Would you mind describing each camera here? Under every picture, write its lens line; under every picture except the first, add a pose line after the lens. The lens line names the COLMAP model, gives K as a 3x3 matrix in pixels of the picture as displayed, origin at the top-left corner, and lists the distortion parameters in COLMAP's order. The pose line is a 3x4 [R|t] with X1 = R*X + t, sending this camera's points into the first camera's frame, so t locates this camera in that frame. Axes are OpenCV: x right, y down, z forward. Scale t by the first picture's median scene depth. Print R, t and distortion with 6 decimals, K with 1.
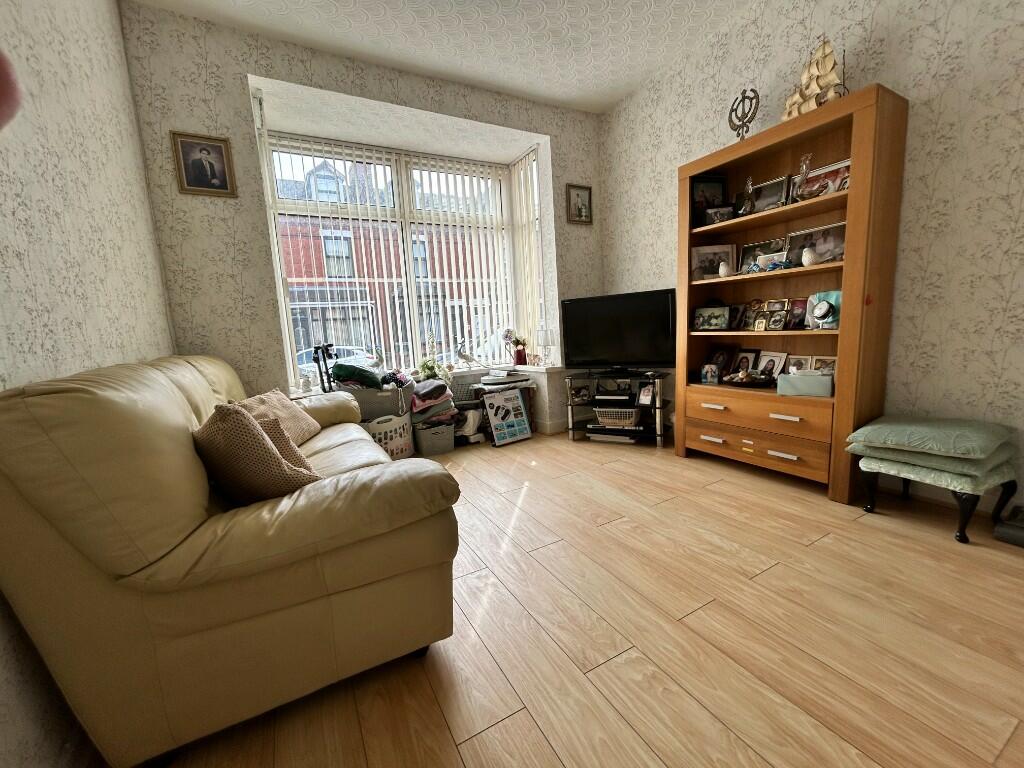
lens RADIAL K [[417.2, 0, 512.0], [0, 417.2, 384.0], [0, 0, 1]] dist [-0.000265, 0.000041]
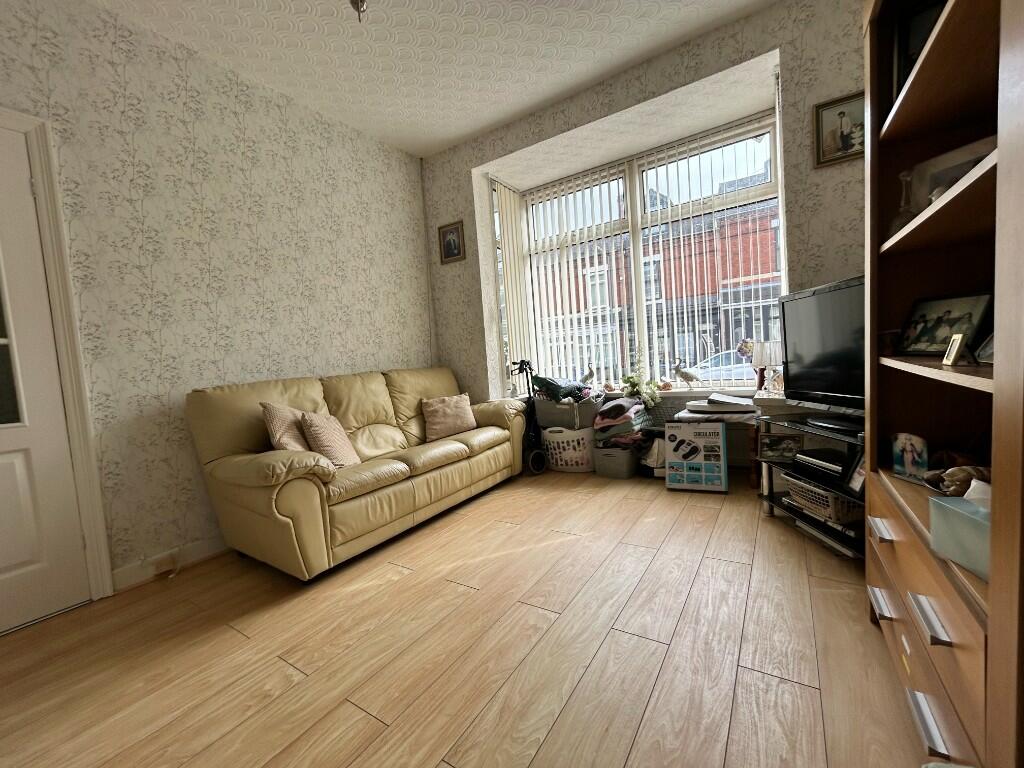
lens RADIAL K [[417.2, 0, 512.0], [0, 417.2, 384.0], [0, 0, 1]] dist [-0.000265, 0.000041]
pose [[0.468937, 0.077969, -0.879783, 0.552126], [-0.073160, 0.996102, 0.049282, -0.074936], [0.880196, 0.041255, 0.472814, 0.366781]]
